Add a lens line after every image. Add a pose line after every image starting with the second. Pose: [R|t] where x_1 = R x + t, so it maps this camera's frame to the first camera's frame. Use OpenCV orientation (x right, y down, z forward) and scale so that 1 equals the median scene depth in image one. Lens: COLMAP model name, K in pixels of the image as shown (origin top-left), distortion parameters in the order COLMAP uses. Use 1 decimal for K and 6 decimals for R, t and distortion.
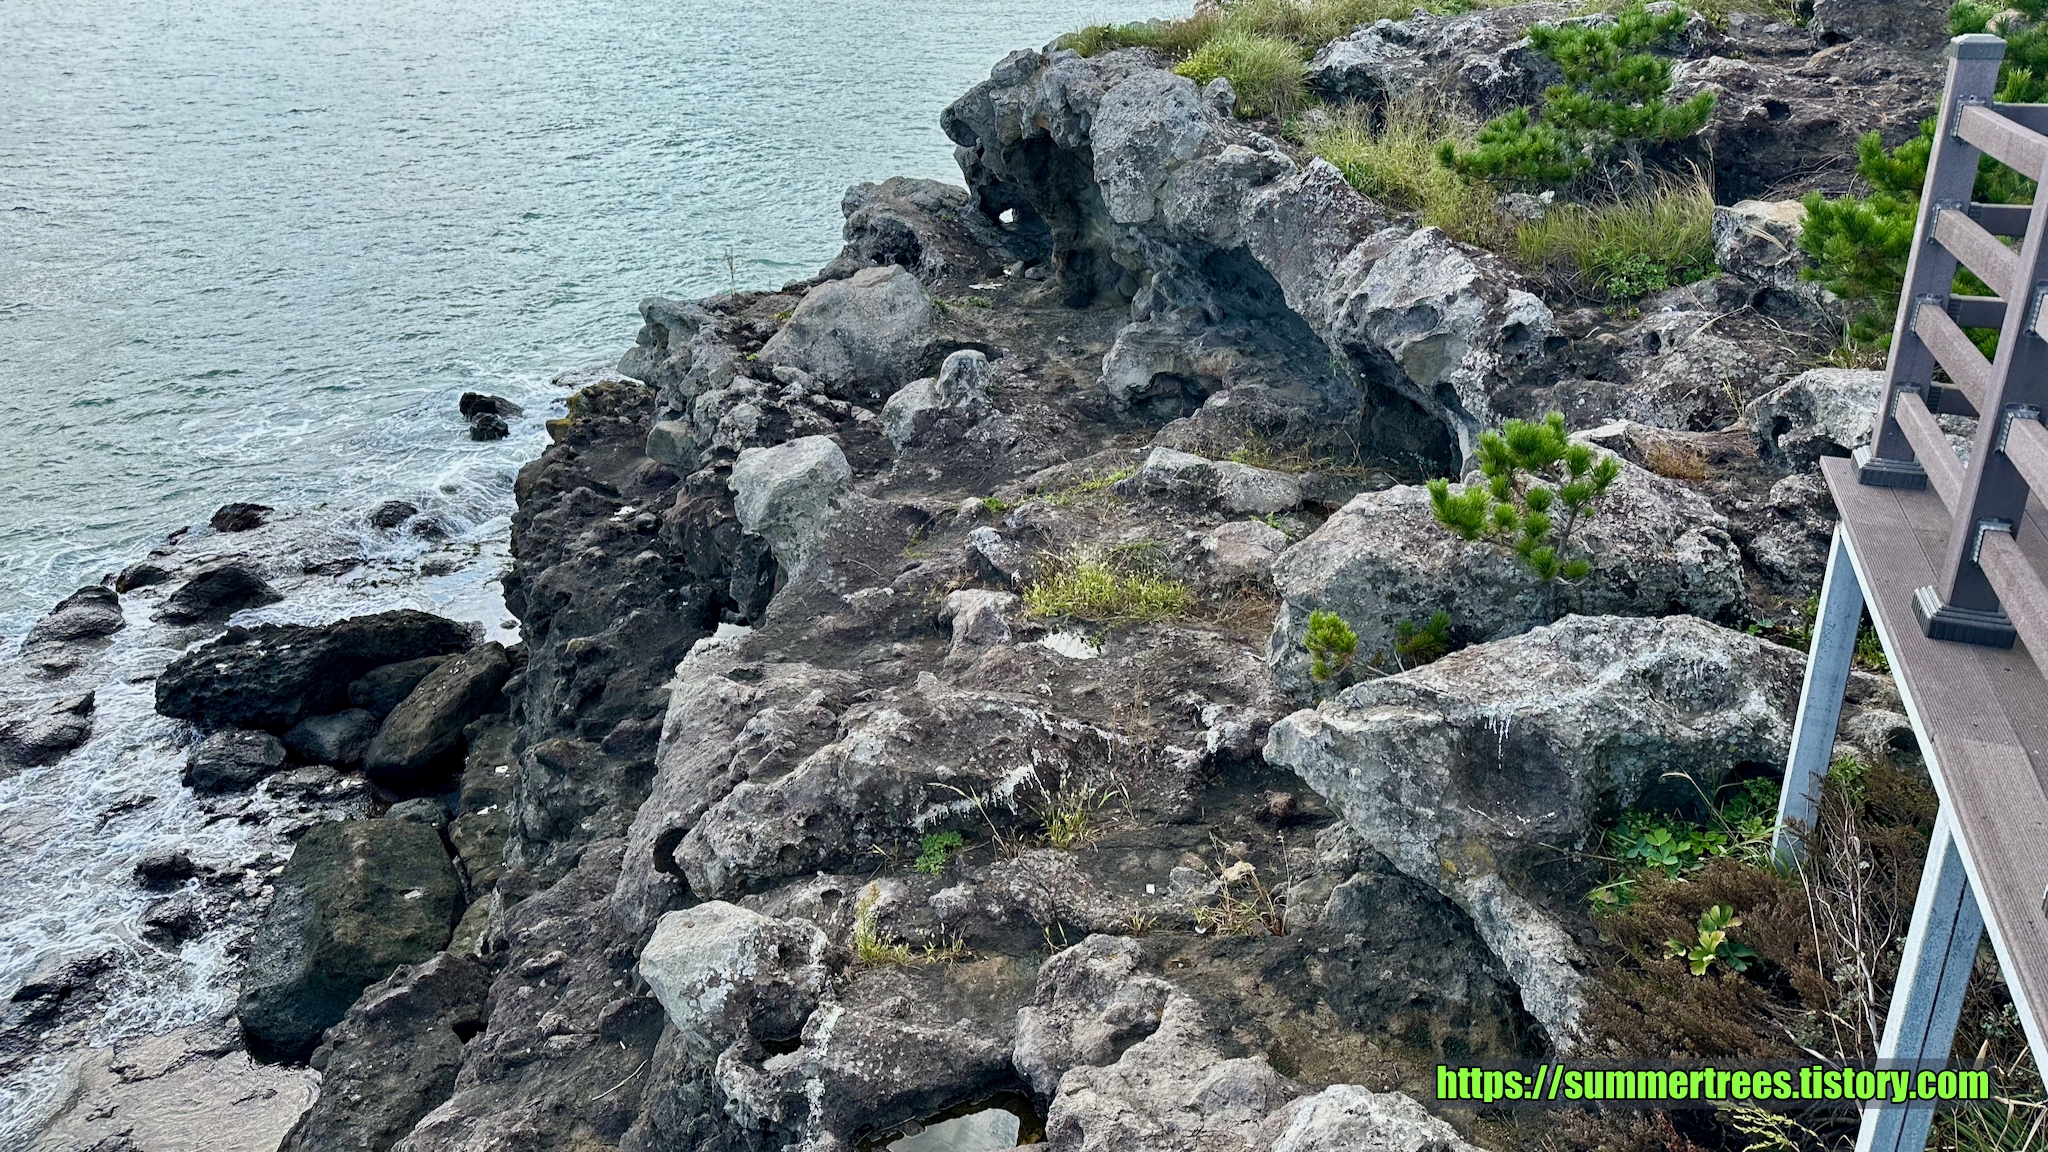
lens RADIAL K [[1464.3, 0, 1018.9], [0, 1464.3, 486.1], [0, 0, 1]] dist [0.118493, -0.182019]
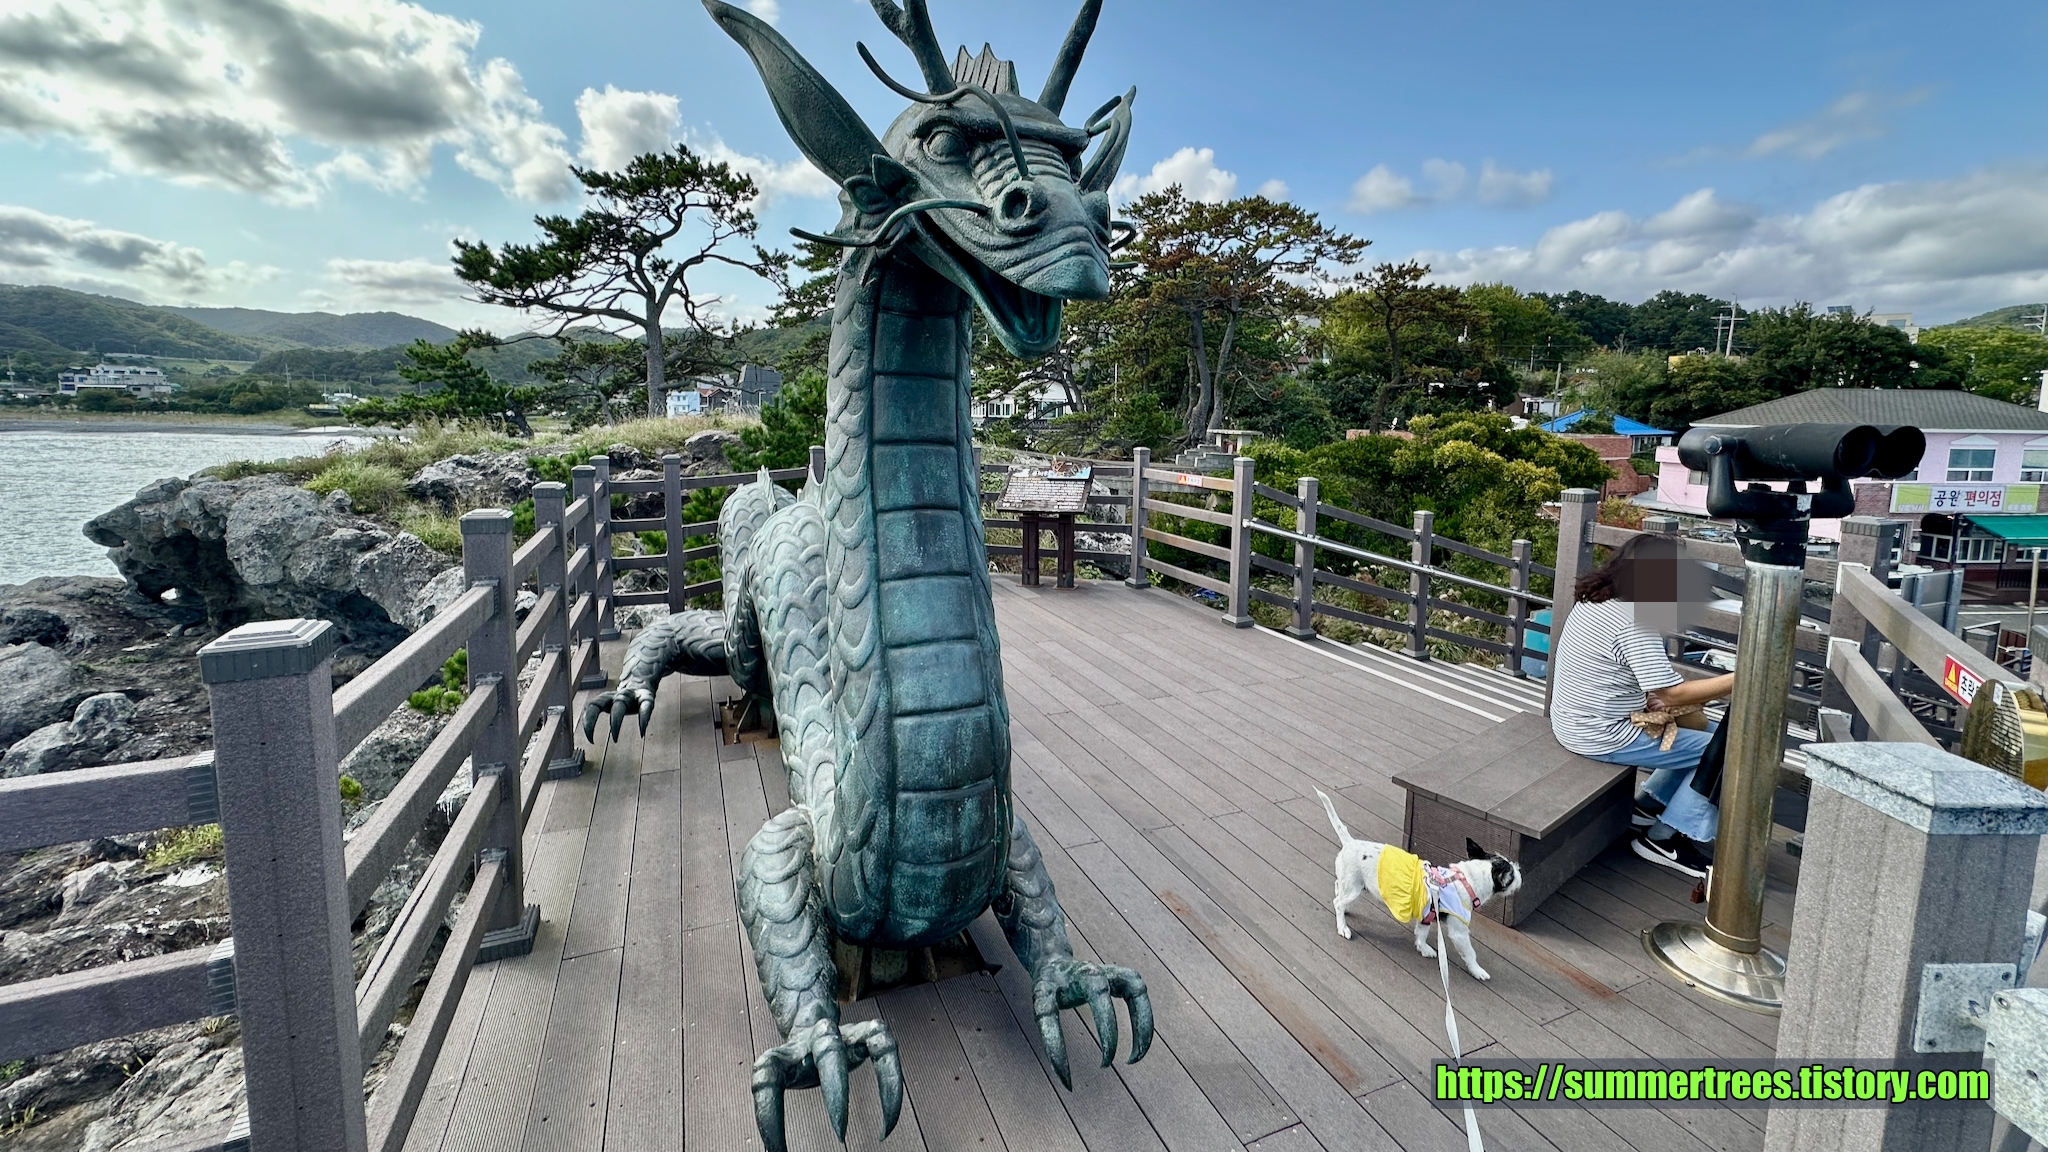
lens RADIAL K [[823.1, 0, 1029.5], [0, 823.1, 486.5], [0, 0, 1]] dist [0.001106, 0.000604]
pose [[0.713383, -0.045441, 0.699300, 0.046952], [0.224967, 0.959928, -0.167120, 0.039225], [-0.663683, 0.276540, 0.695018, -0.122460]]
